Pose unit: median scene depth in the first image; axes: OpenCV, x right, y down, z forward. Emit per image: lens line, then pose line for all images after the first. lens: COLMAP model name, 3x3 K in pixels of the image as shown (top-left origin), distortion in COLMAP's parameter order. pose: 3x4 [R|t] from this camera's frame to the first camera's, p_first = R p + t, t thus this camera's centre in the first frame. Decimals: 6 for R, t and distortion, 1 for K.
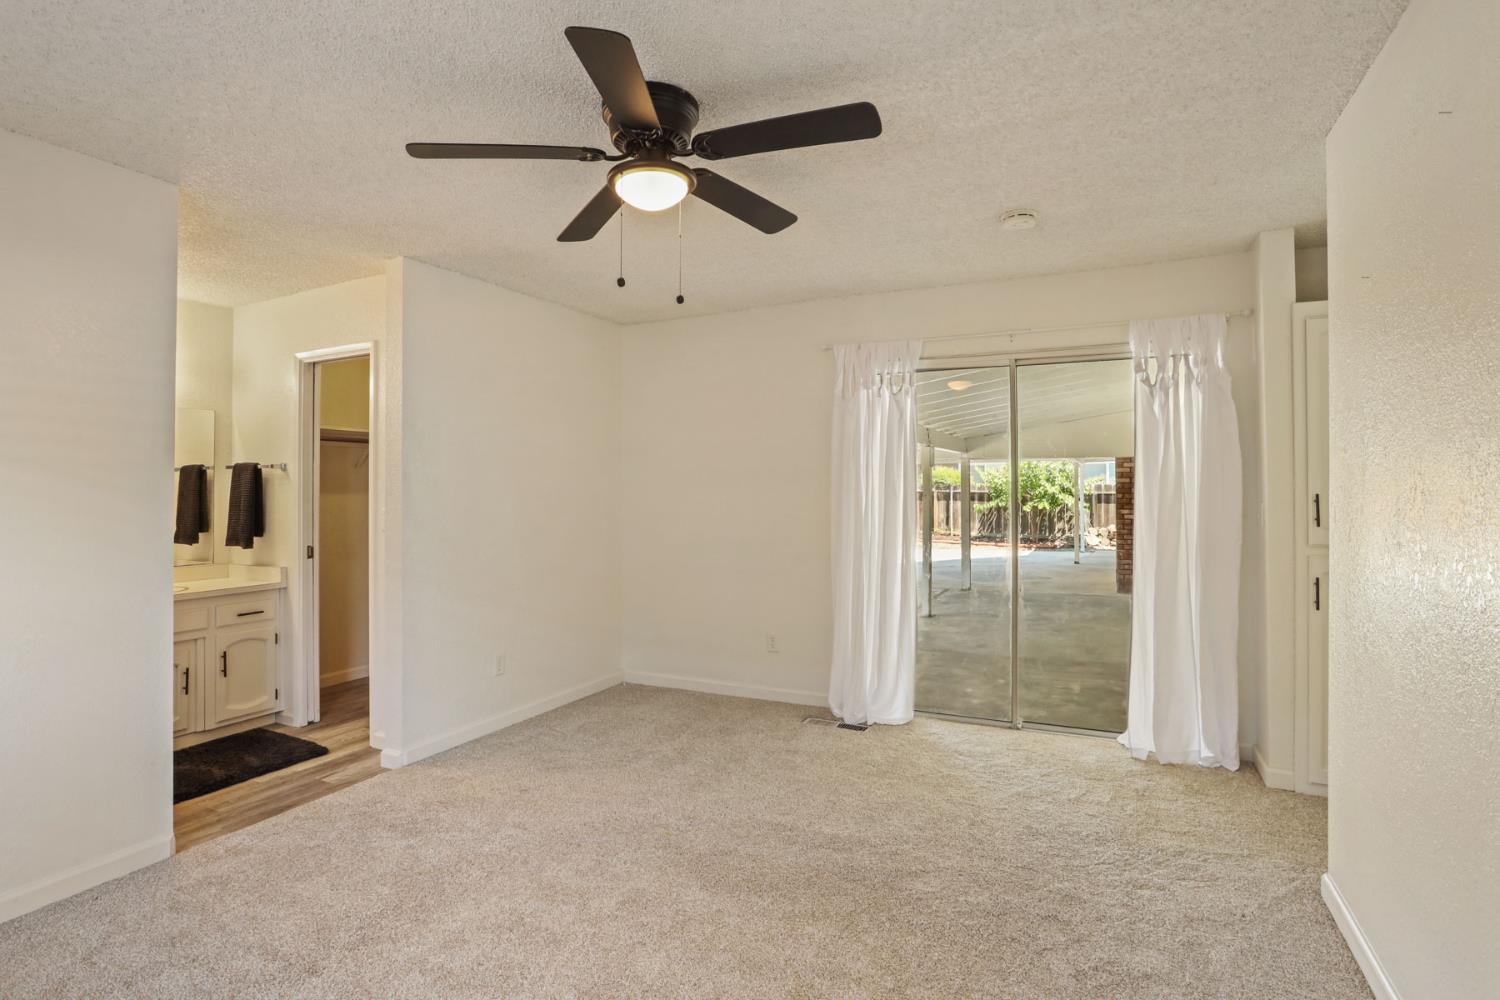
lens RADIAL K [[744.3, 0, 763.2], [0, 744.3, 489.3], [0, 0, 1]] dist [-0.049107, 0.022533]
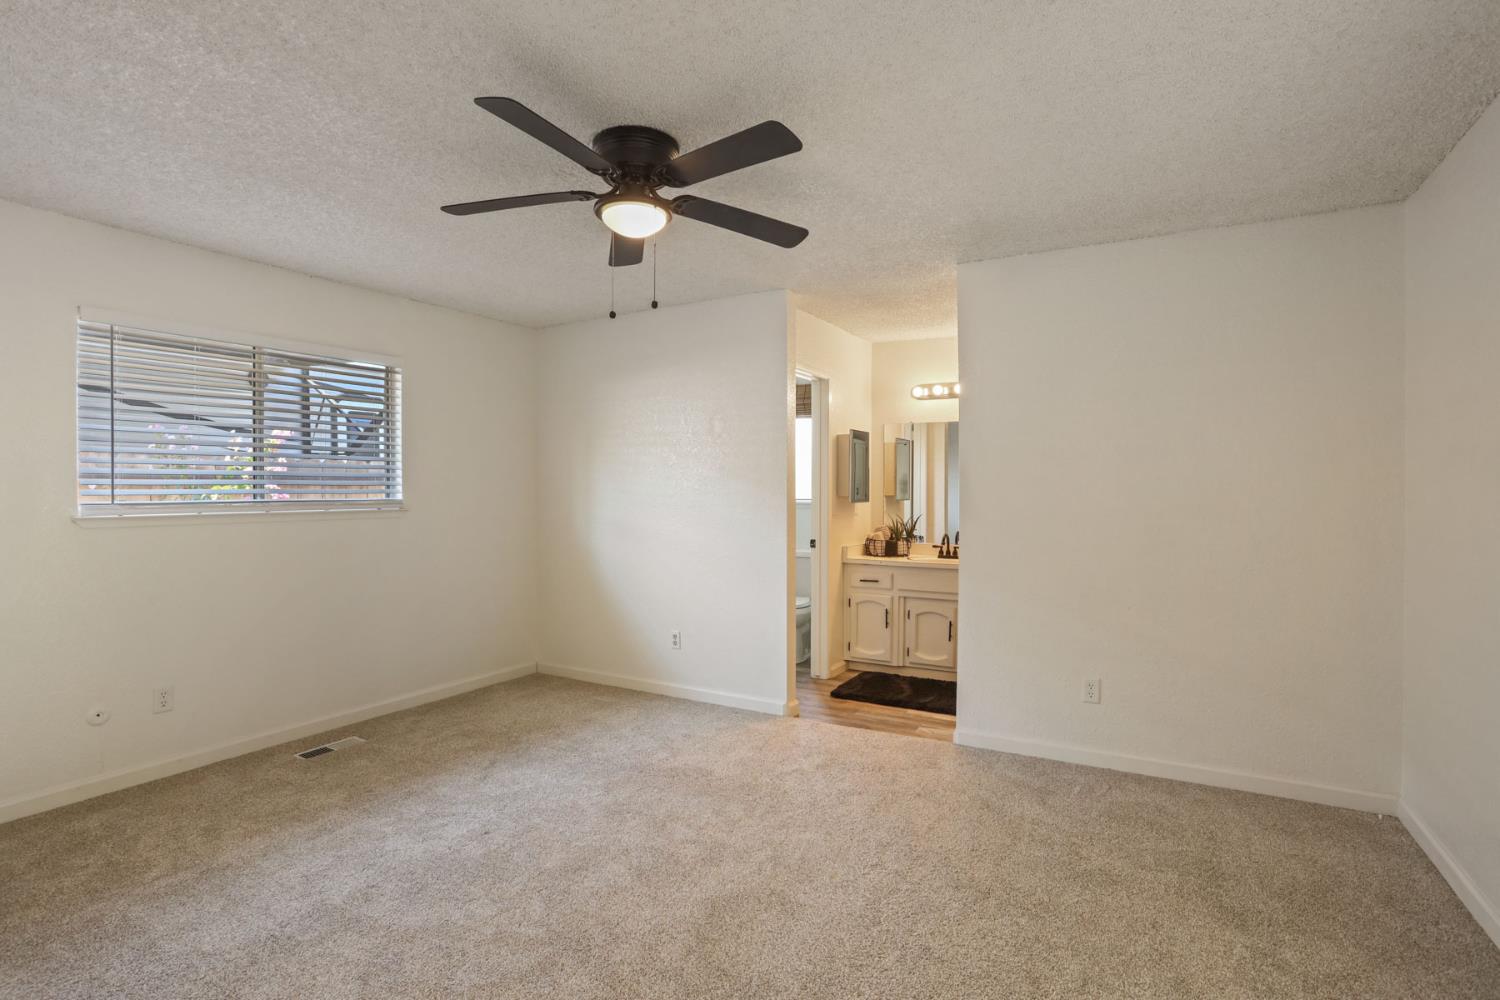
lens RADIAL K [[744.3, 0, 749.5], [0, 744.3, 483.7], [0, 0, 1]] dist [-0.049107, 0.022533]
pose [[-0.077454, -0.004752, -0.996985, 0.653358], [-0.001634, 0.999988, -0.004639, 0.002241], [0.996995, 0.001270, -0.077460, 0.836012]]
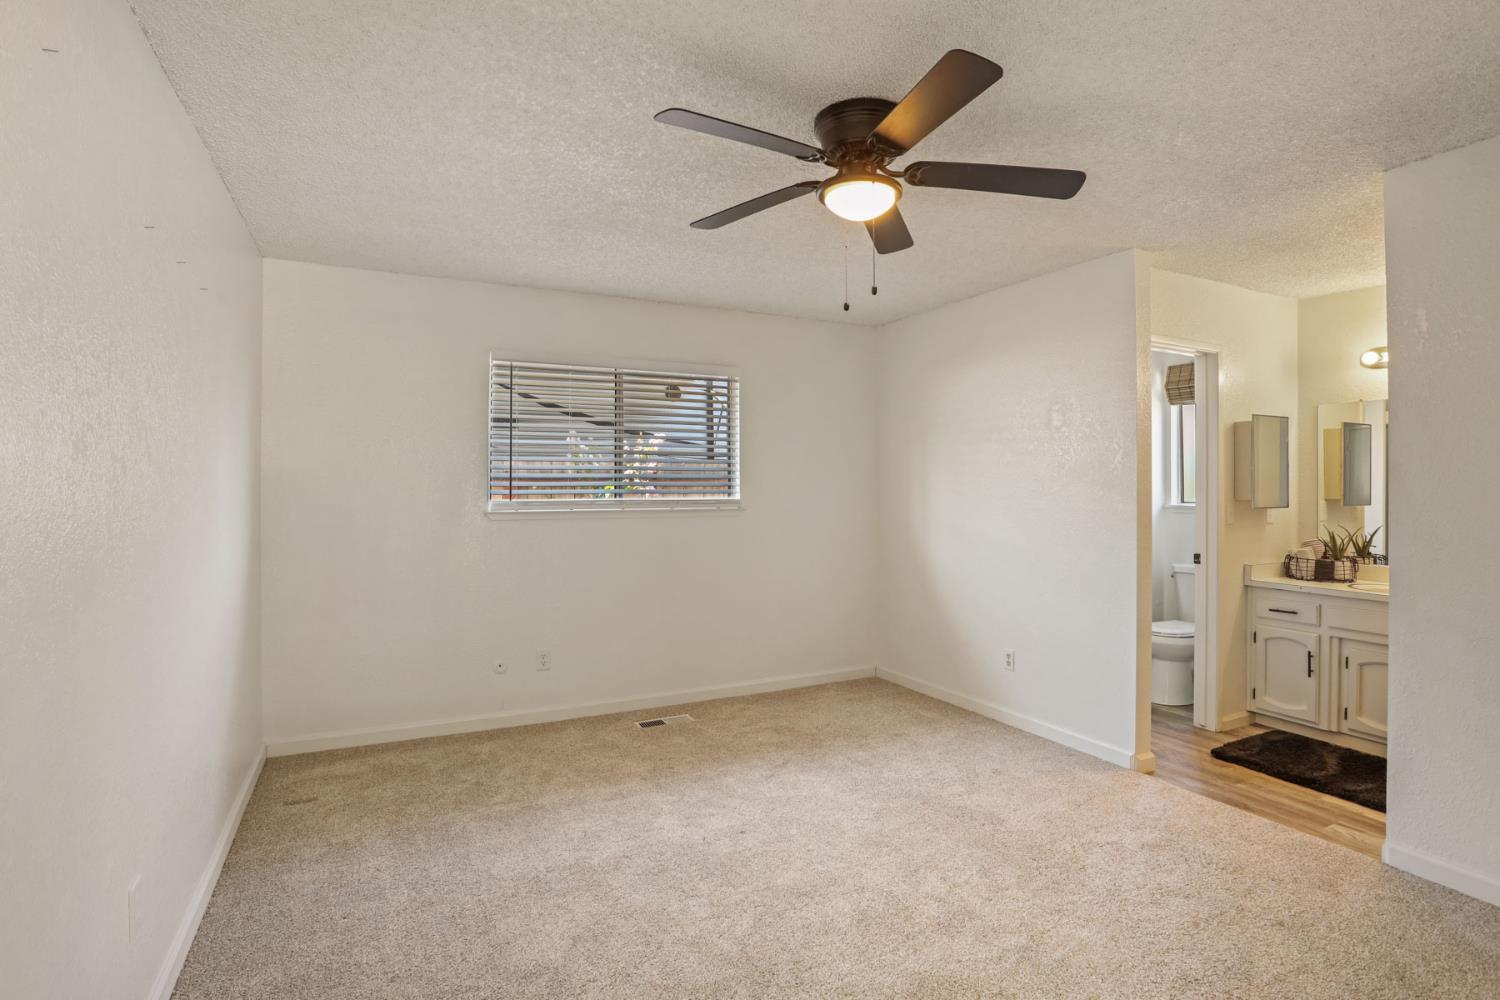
lens RADIAL K [[744.3, 0, 756.4], [0, 744.3, 462.1], [0, 0, 1]] dist [-0.049107, 0.022533]
pose [[-0.600968, -0.027074, -0.798815, 0.517188], [-0.002343, 0.999482, -0.032112, -0.000998], [0.799270, -0.017427, -0.600720, 1.003894]]
